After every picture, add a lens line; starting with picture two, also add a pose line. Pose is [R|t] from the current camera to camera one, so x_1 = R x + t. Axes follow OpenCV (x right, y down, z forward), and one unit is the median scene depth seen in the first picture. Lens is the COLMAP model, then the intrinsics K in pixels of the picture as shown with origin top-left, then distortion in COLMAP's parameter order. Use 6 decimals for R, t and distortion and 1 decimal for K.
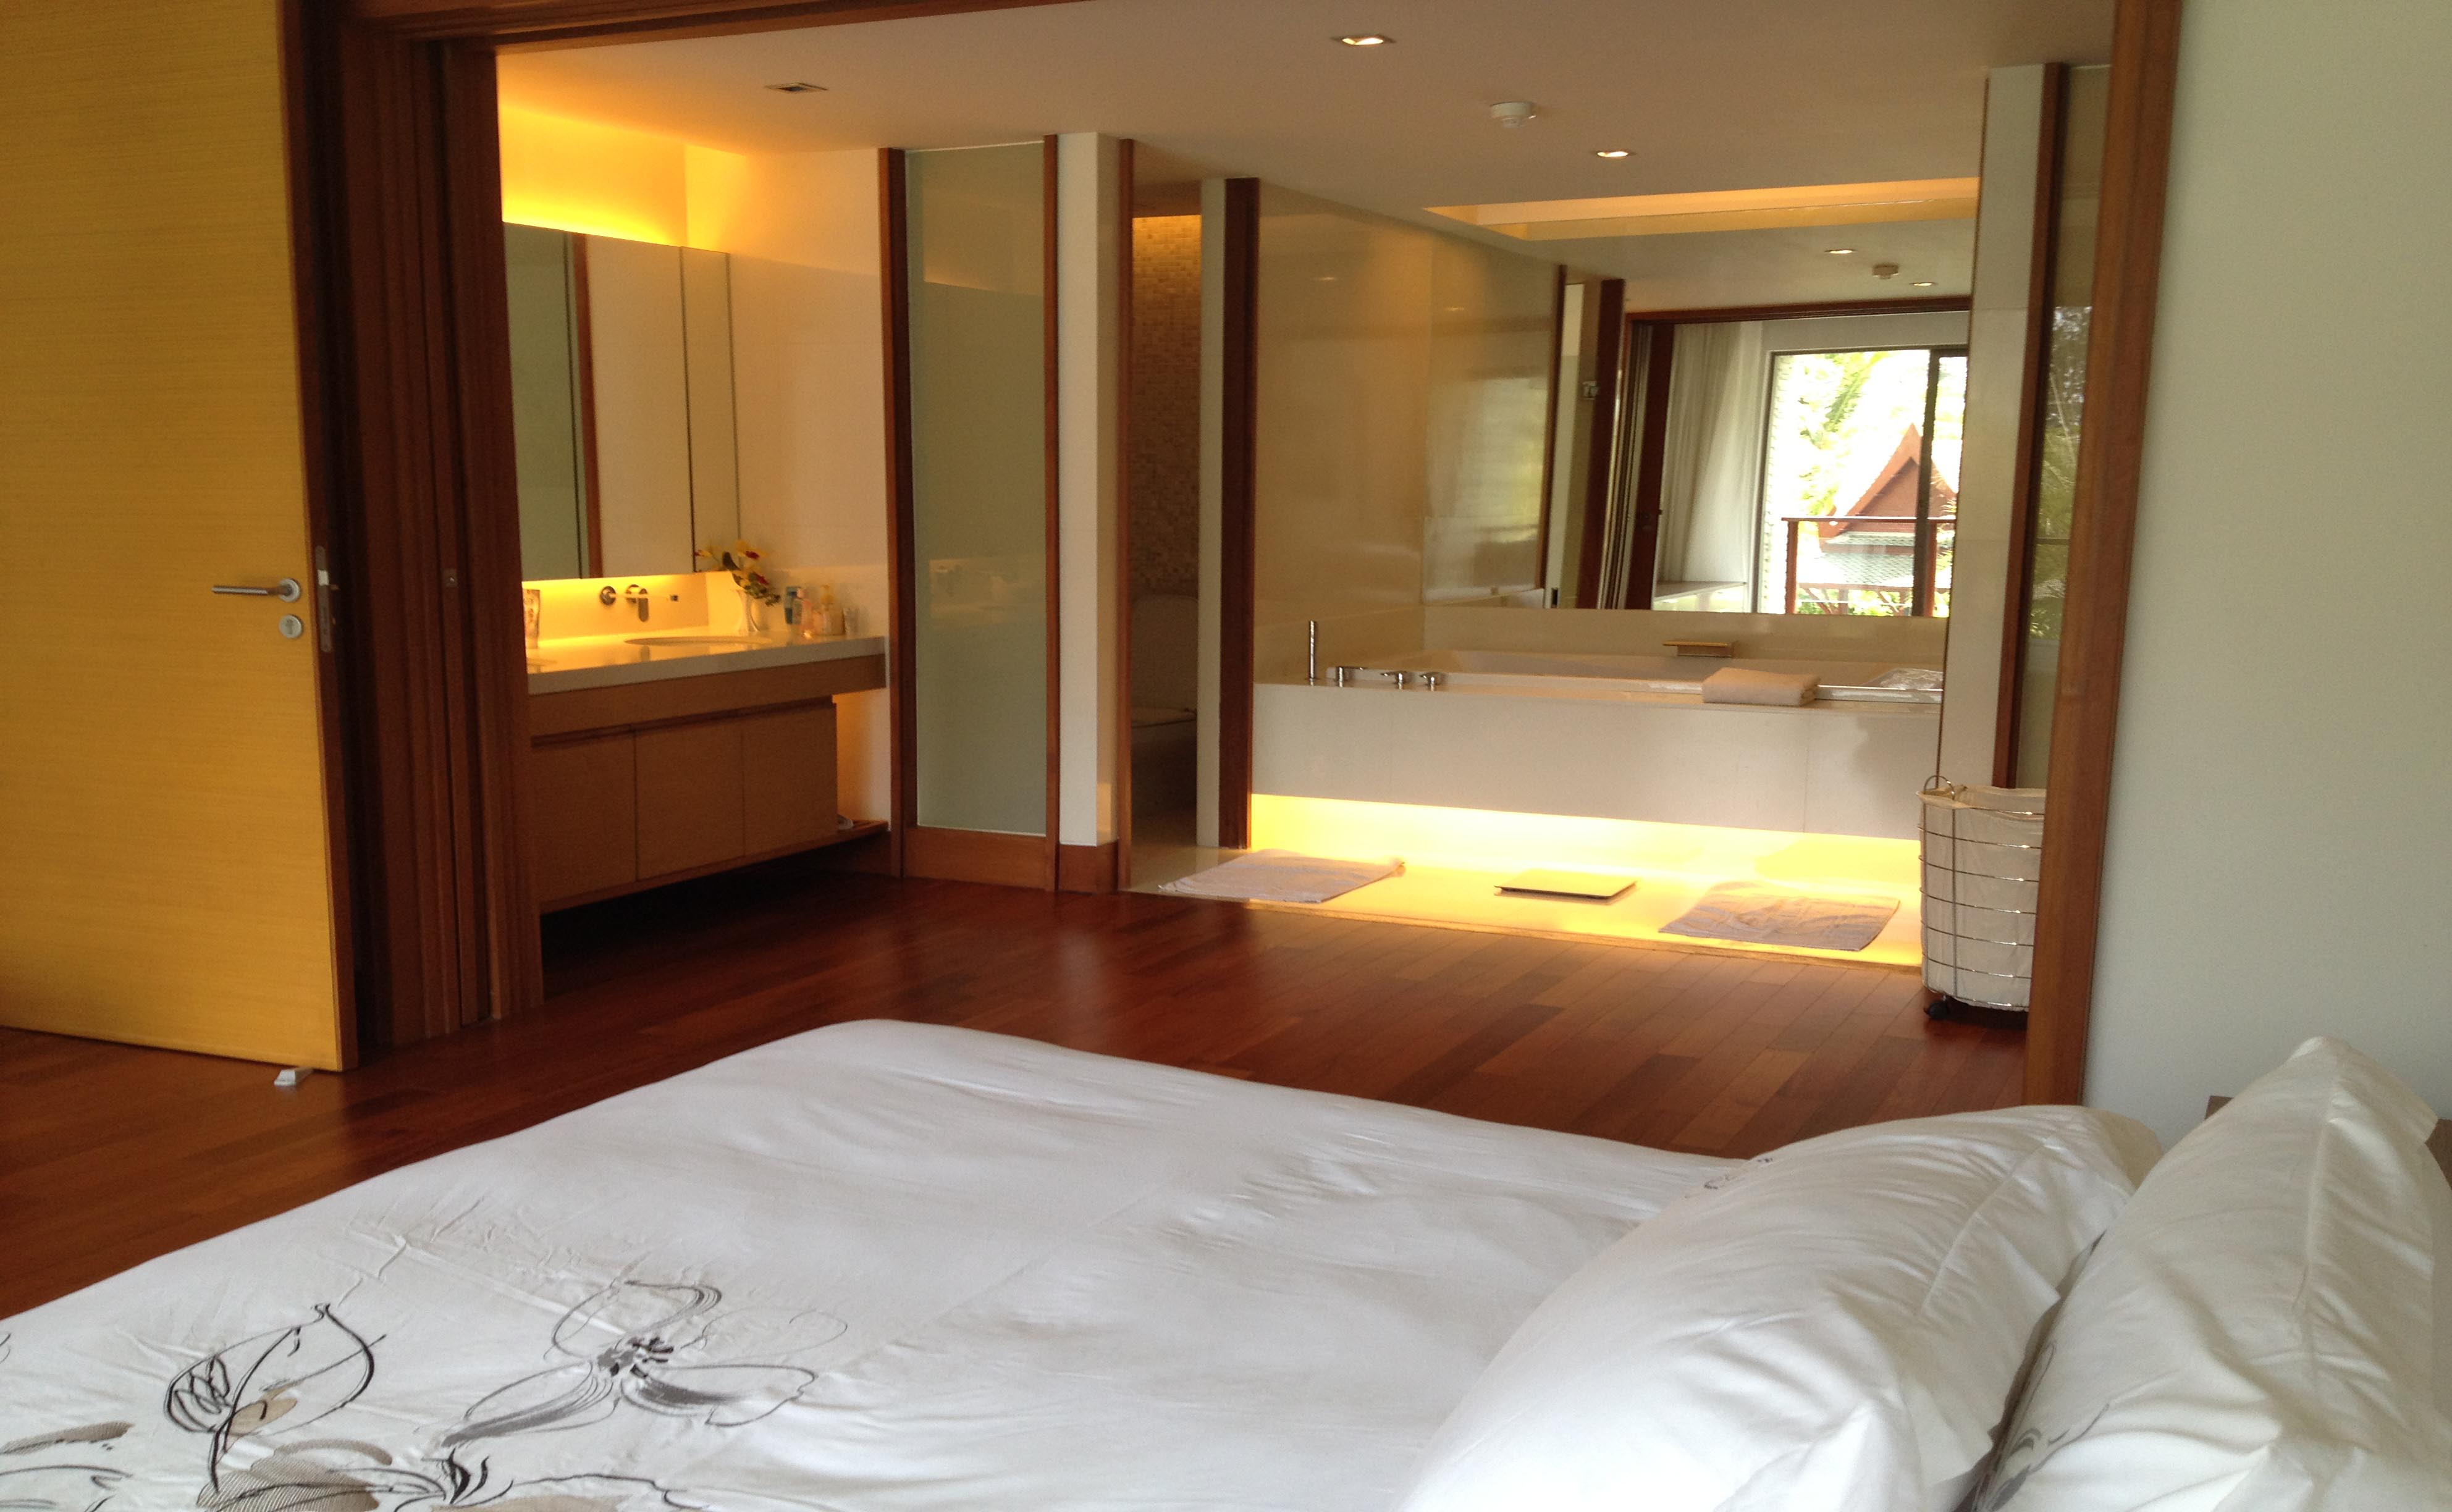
lens RADIAL K [[2367.8, 0, 1226.7], [0, 2367.8, 824.4], [0, 0, 1]] dist [0.153762, -0.358235]
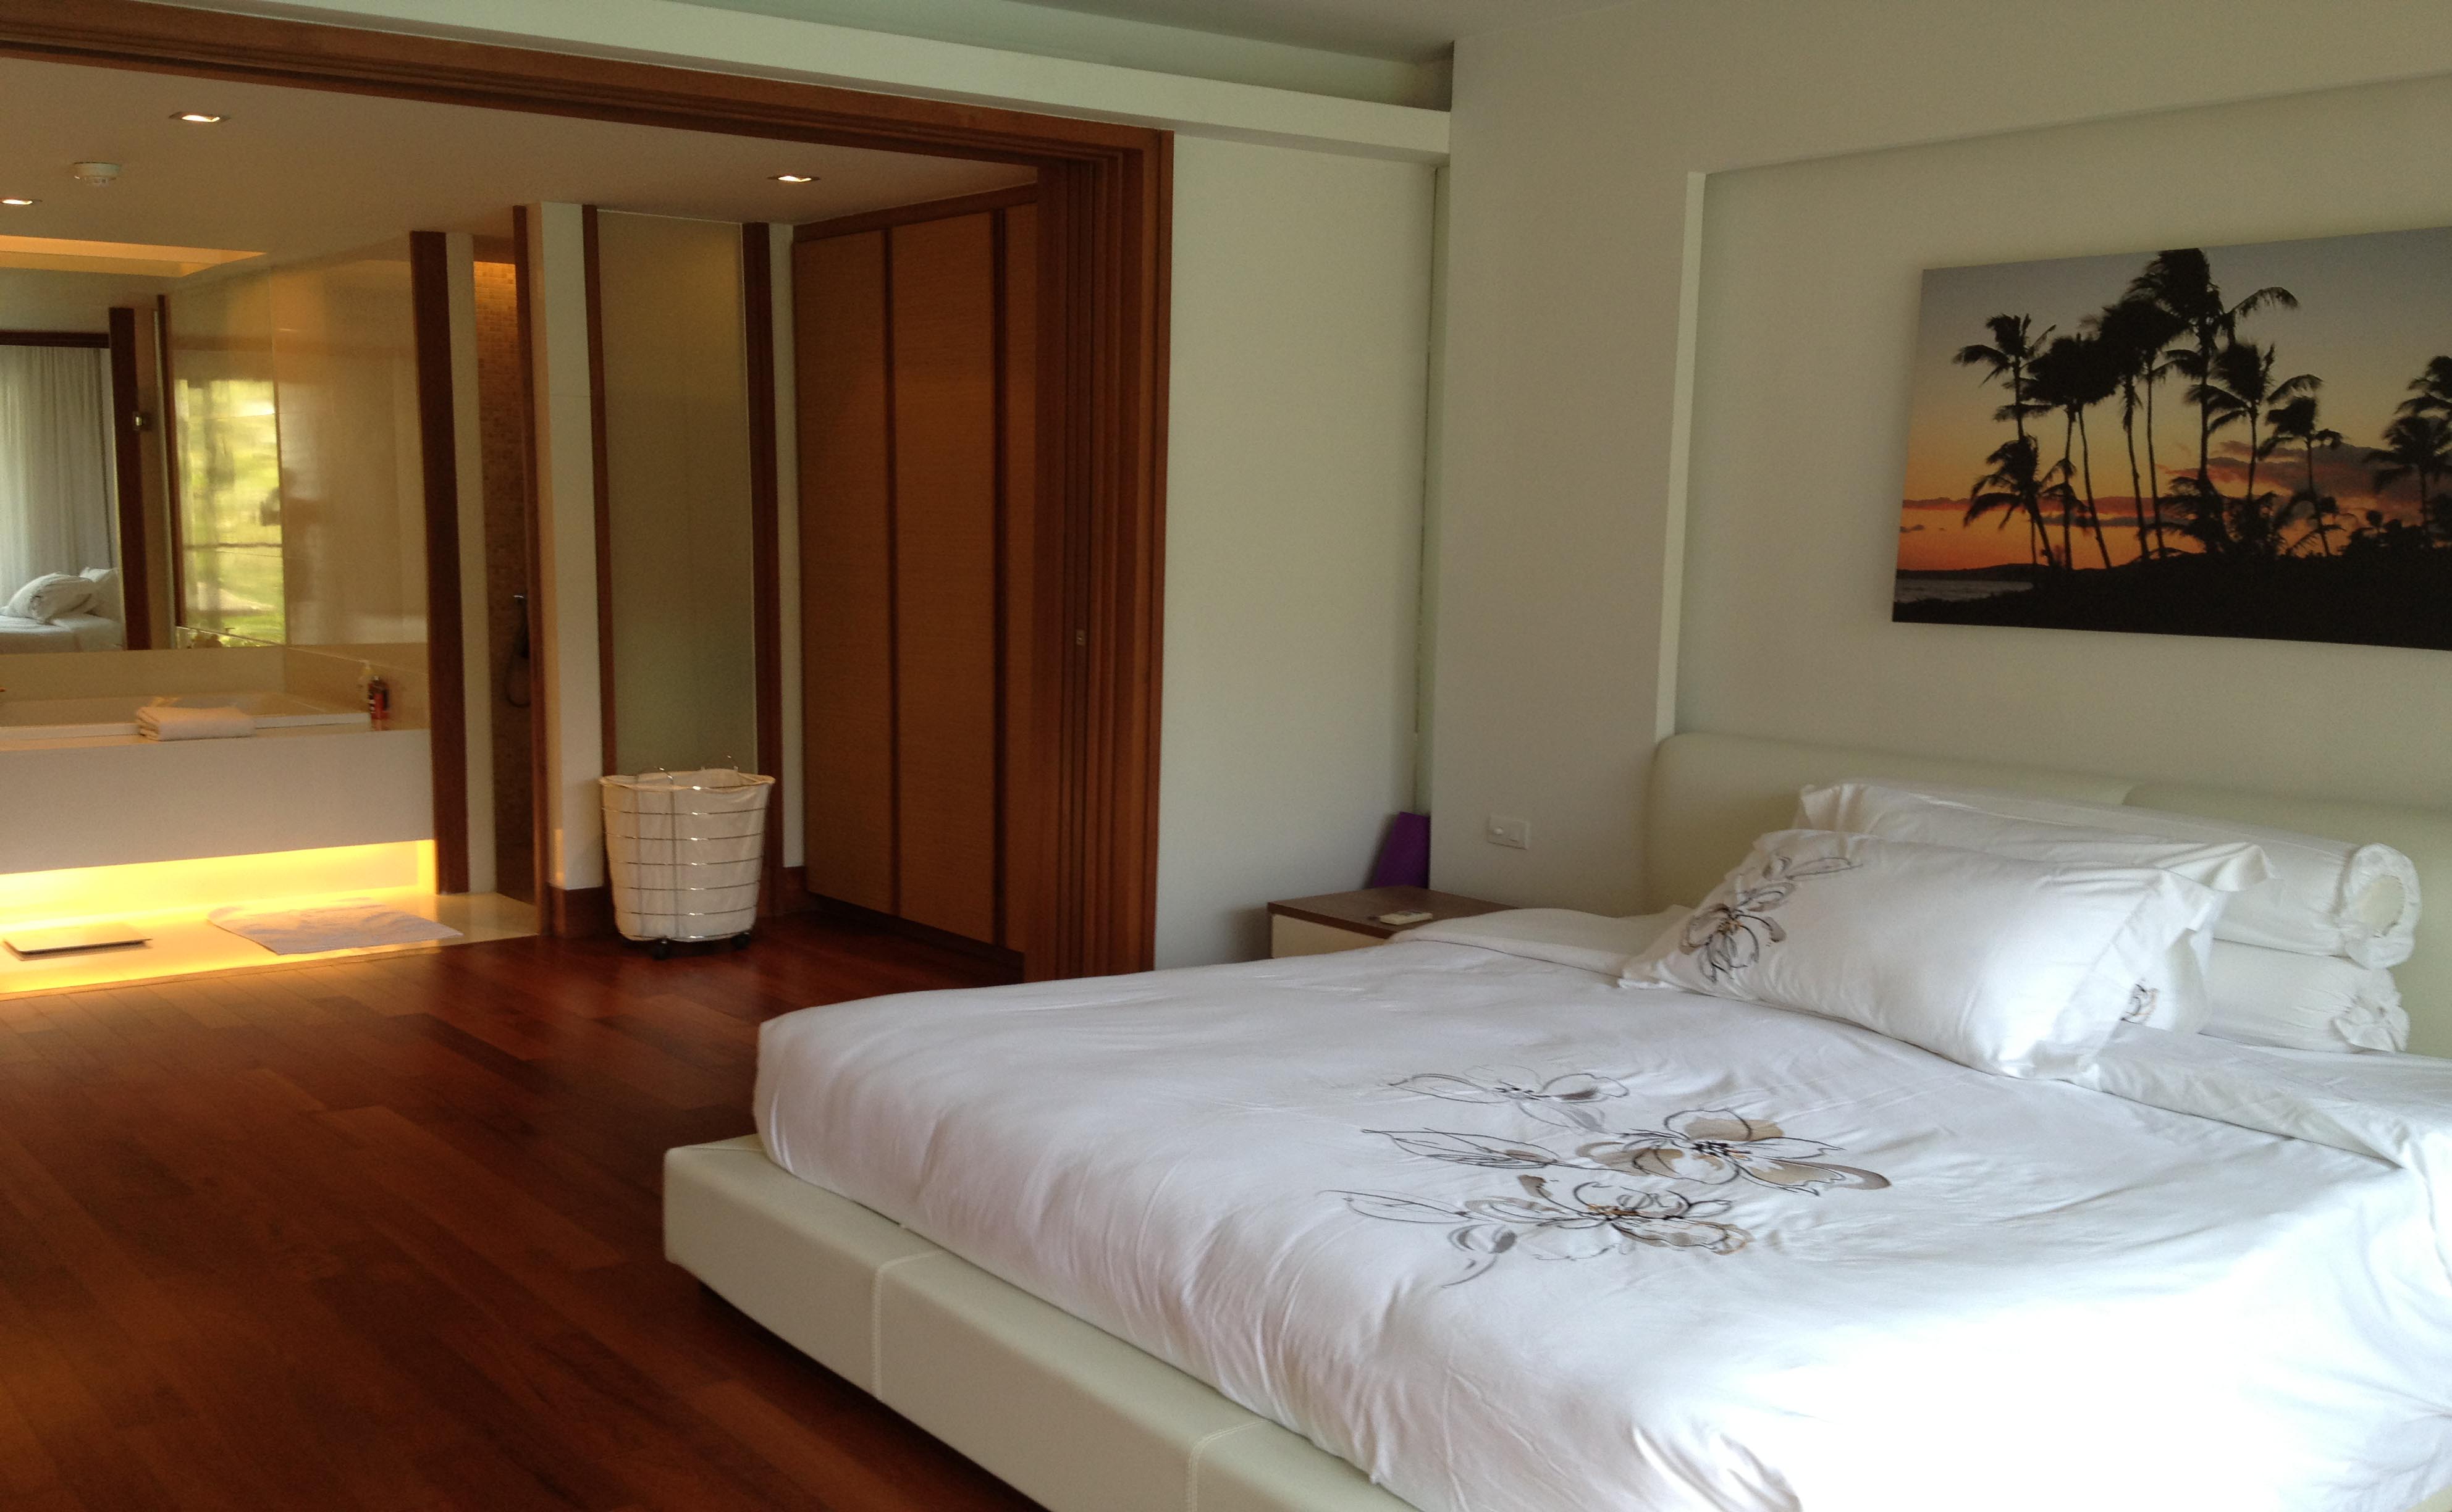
lens RADIAL K [[2367.8, 0, 1226.7], [0, 2367.8, 824.4], [0, 0, 1]] dist [0.153762, -0.358235]
pose [[0.432553, -0.123883, 0.893057, -1.849448], [0.129693, 0.988763, 0.074342, -0.118454], [-0.892232, 0.083666, 0.443760, 0.440090]]
